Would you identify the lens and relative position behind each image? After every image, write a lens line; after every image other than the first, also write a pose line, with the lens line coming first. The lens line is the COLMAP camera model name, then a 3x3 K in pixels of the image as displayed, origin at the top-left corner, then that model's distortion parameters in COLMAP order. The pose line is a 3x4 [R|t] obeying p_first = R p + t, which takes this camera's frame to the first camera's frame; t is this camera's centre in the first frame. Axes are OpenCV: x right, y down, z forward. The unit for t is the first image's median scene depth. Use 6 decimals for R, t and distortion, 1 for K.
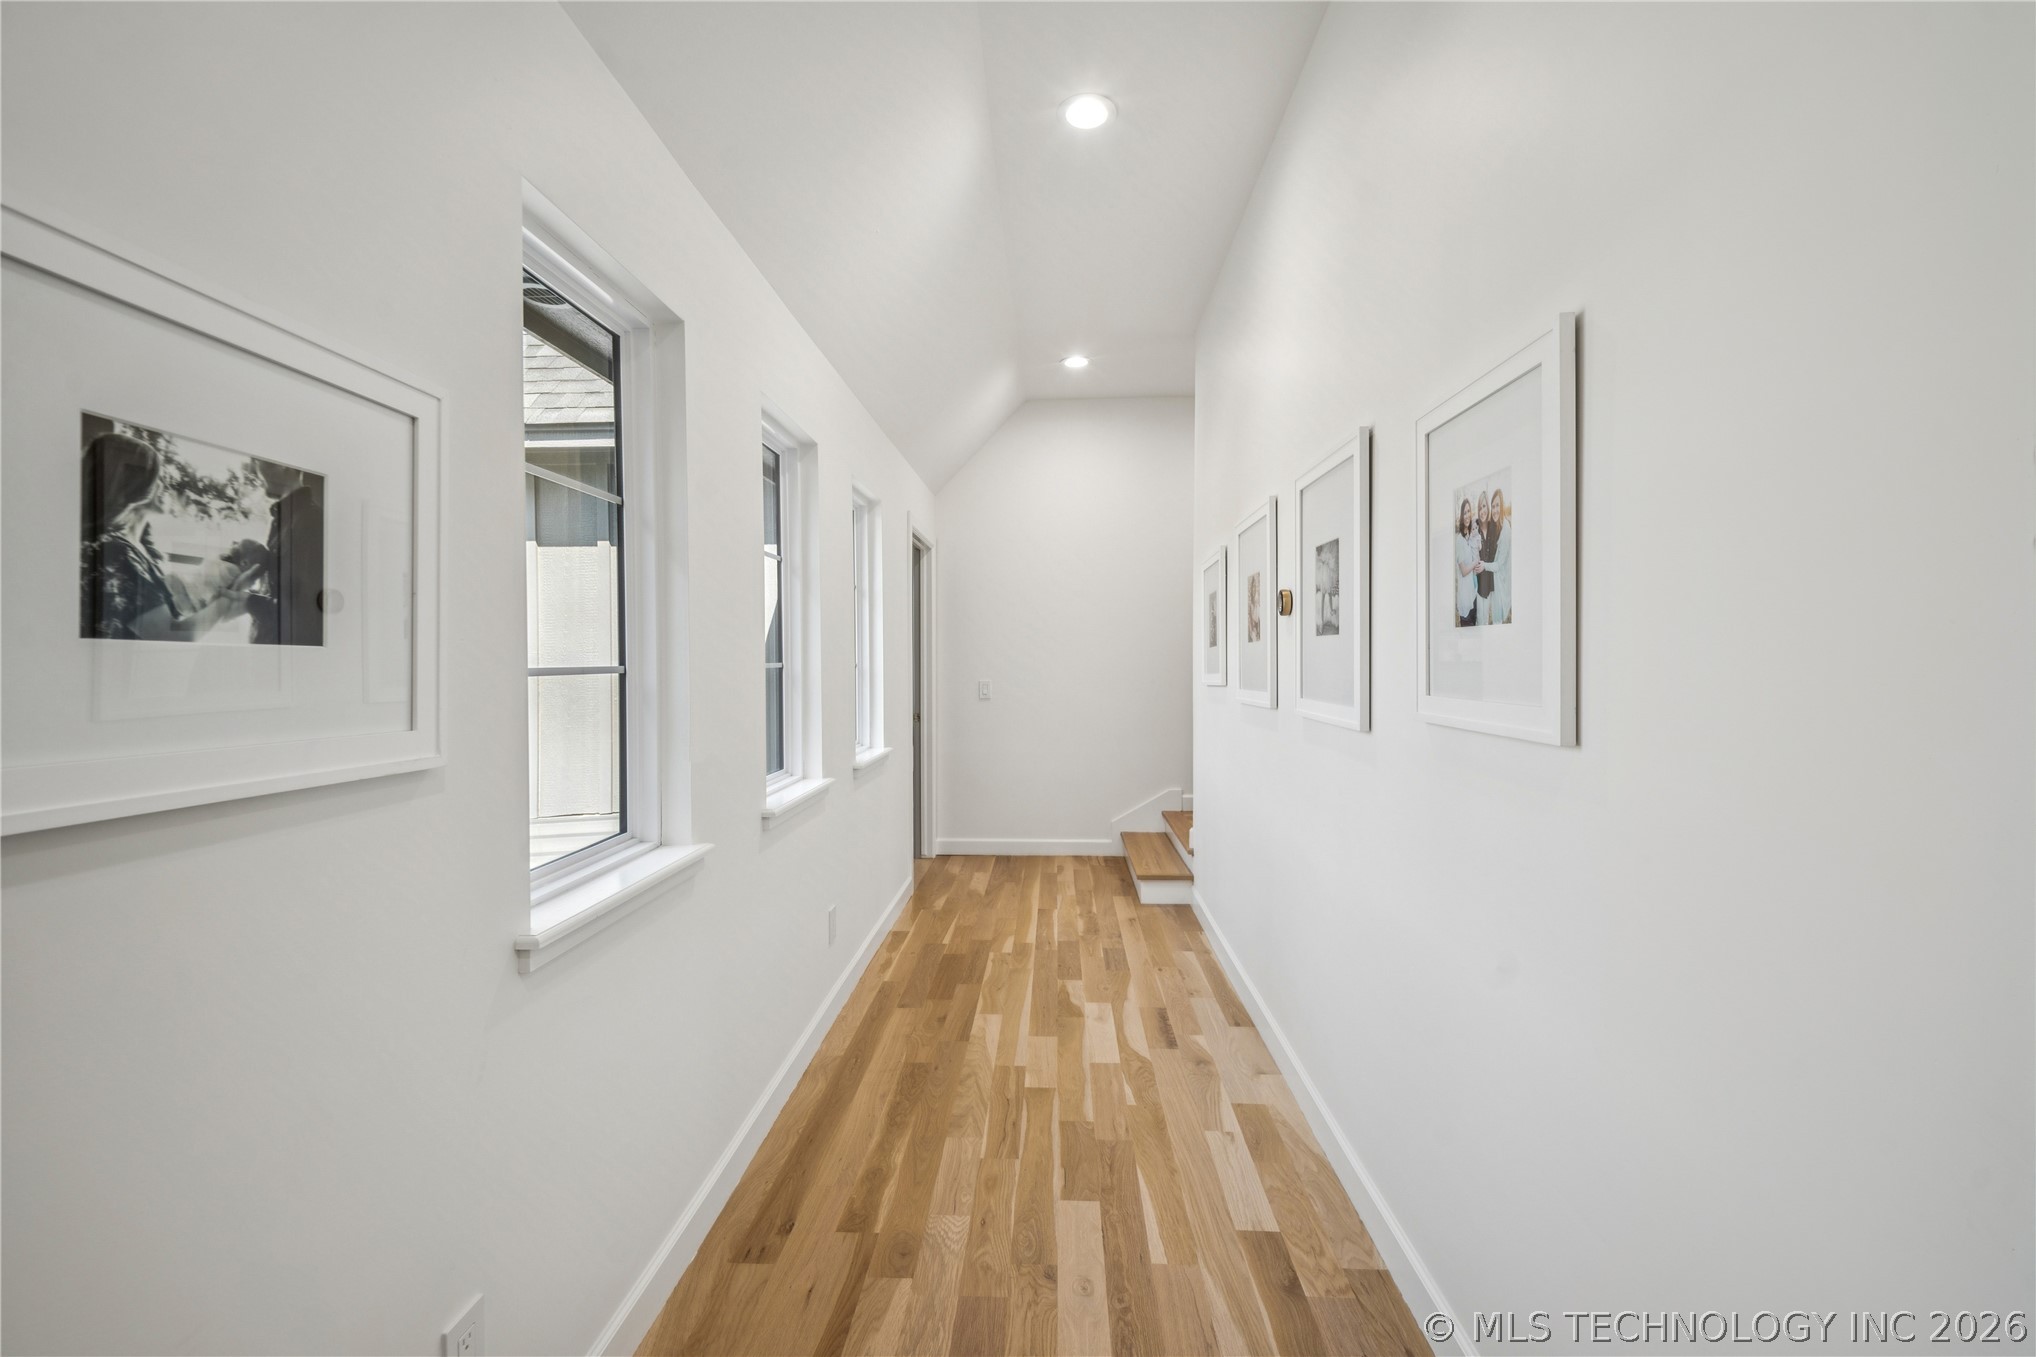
lens RADIAL K [[830.5, 0, 1021.7], [0, 830.5, 668.8], [0, 0, 1]] dist [-0.000233, -0.000026]
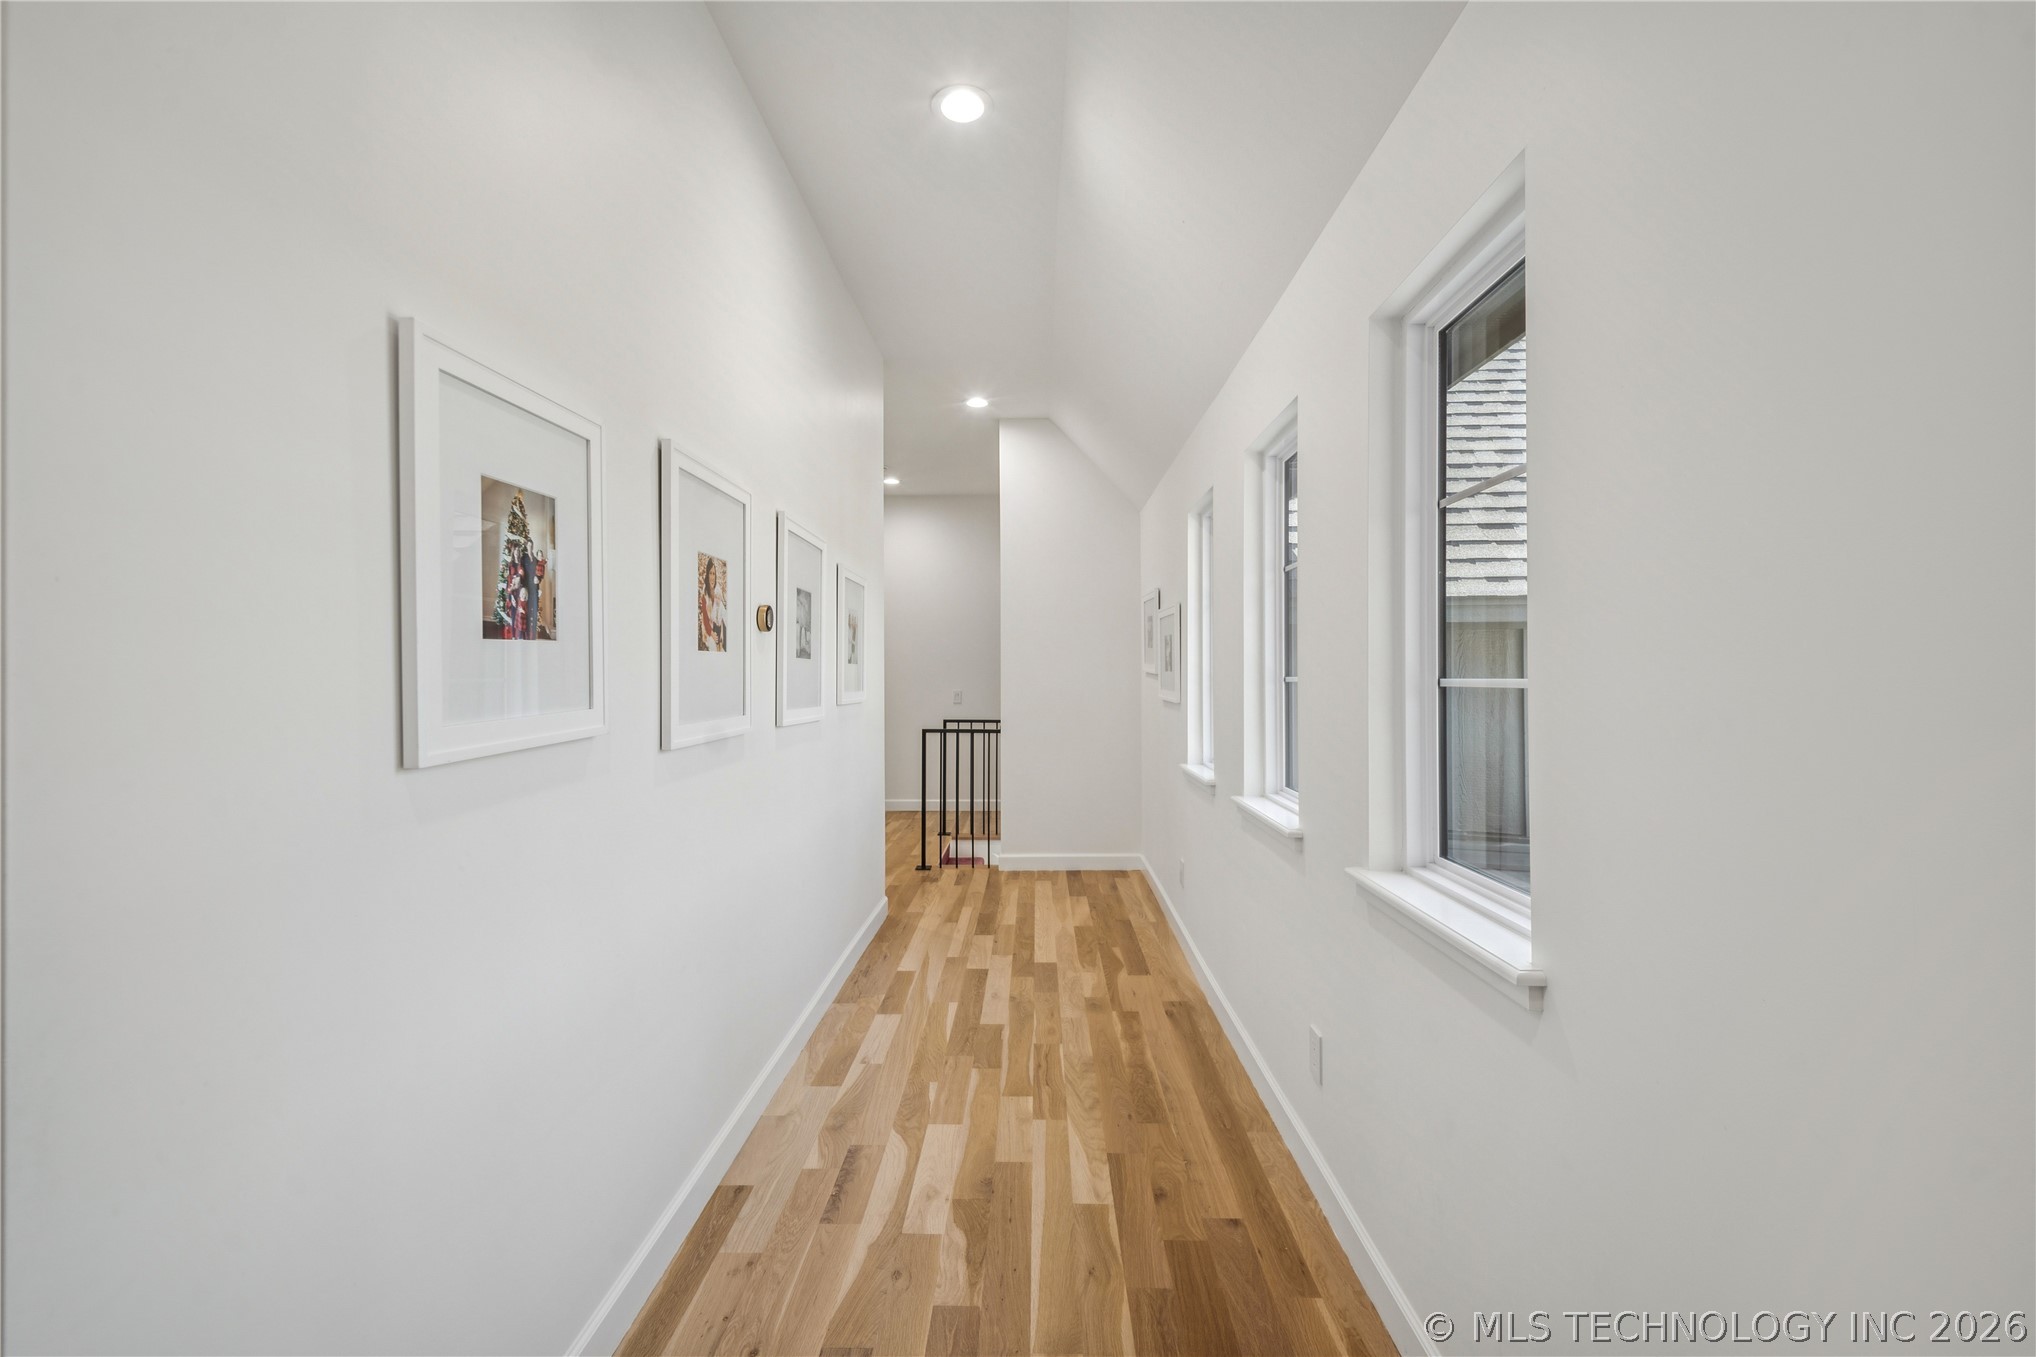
lens RADIAL K [[830.5, 0, 1018.0], [0, 830.5, 675.5], [0, 0, 1]] dist [-0.000233, -0.000026]
pose [[-0.999794, 0.005672, -0.019471, 0.038599], [0.005496, 0.999944, 0.009061, -0.019354], [0.019522, 0.008952, -0.999769, 2.004830]]
